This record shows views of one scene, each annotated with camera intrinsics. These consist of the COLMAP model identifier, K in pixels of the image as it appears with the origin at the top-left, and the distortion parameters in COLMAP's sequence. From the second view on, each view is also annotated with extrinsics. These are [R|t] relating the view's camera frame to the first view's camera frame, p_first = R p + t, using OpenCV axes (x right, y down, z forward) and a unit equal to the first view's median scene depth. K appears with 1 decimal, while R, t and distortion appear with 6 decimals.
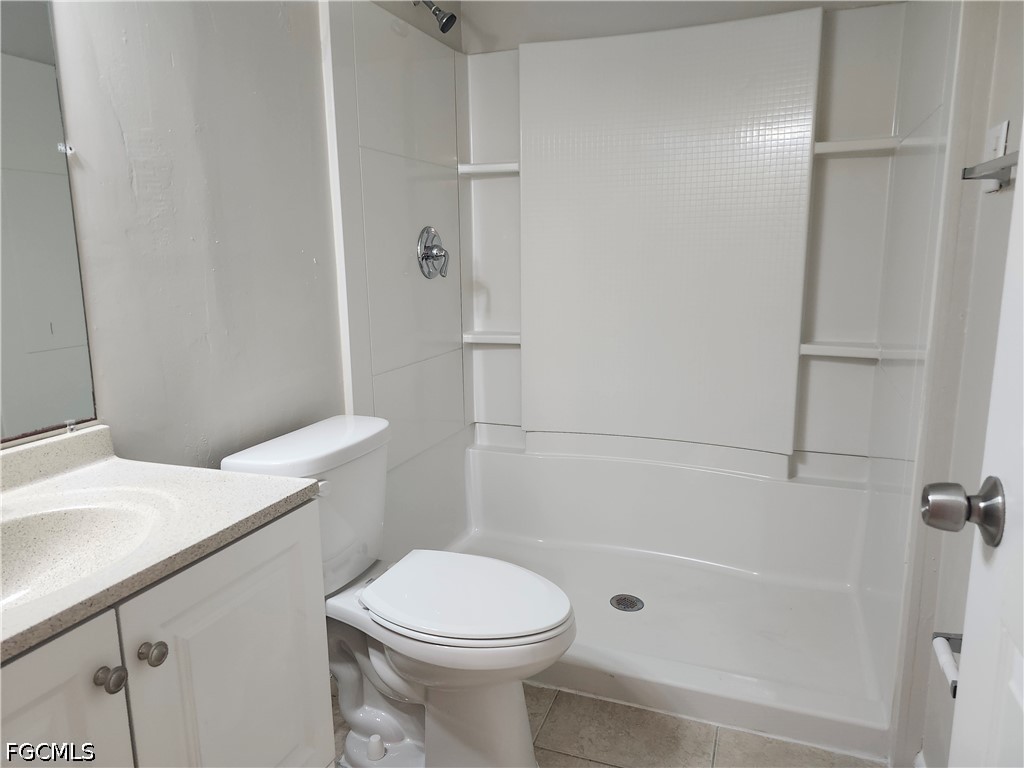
lens RADIAL K [[720.0, 0, 513.8], [0, 720.0, 381.0], [0, 0, 1]] dist [-0.028404, -0.005866]
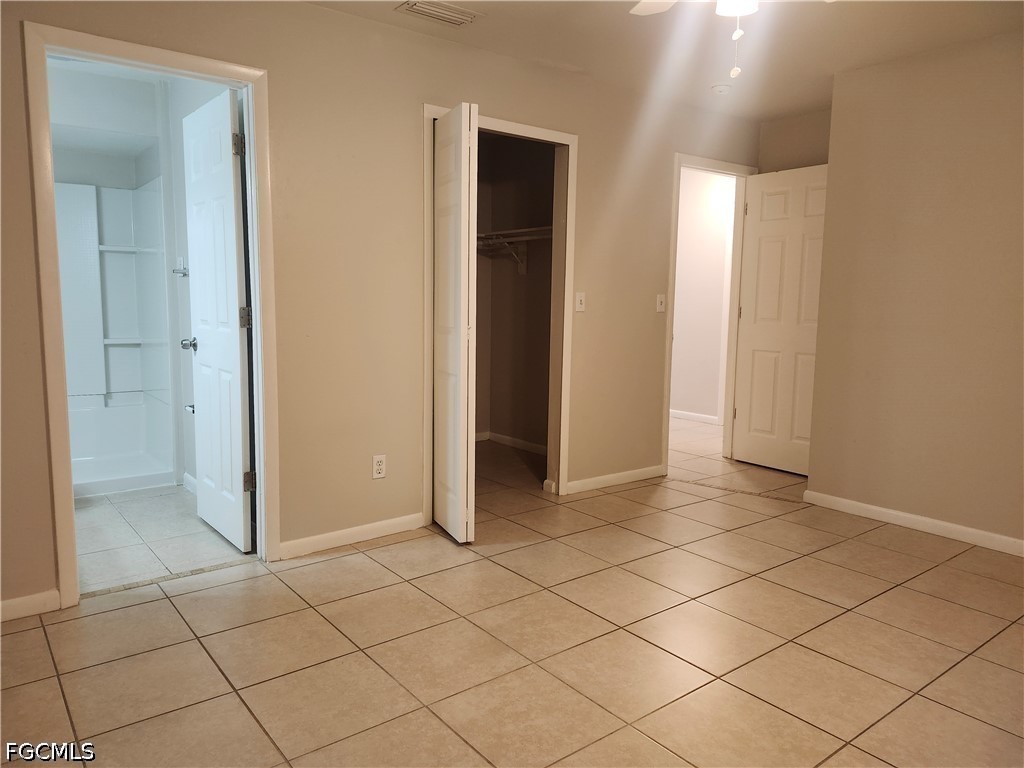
lens RADIAL K [[720.0, 0, 514.9], [0, 720.0, 384.5], [0, 0, 1]] dist [-0.028404, -0.005866]
pose [[0.508152, -0.086083, 0.856954, -1.710151], [0.148975, 0.988780, 0.010987, 0.510113], [-0.848285, 0.122081, 0.515275, -2.354553]]
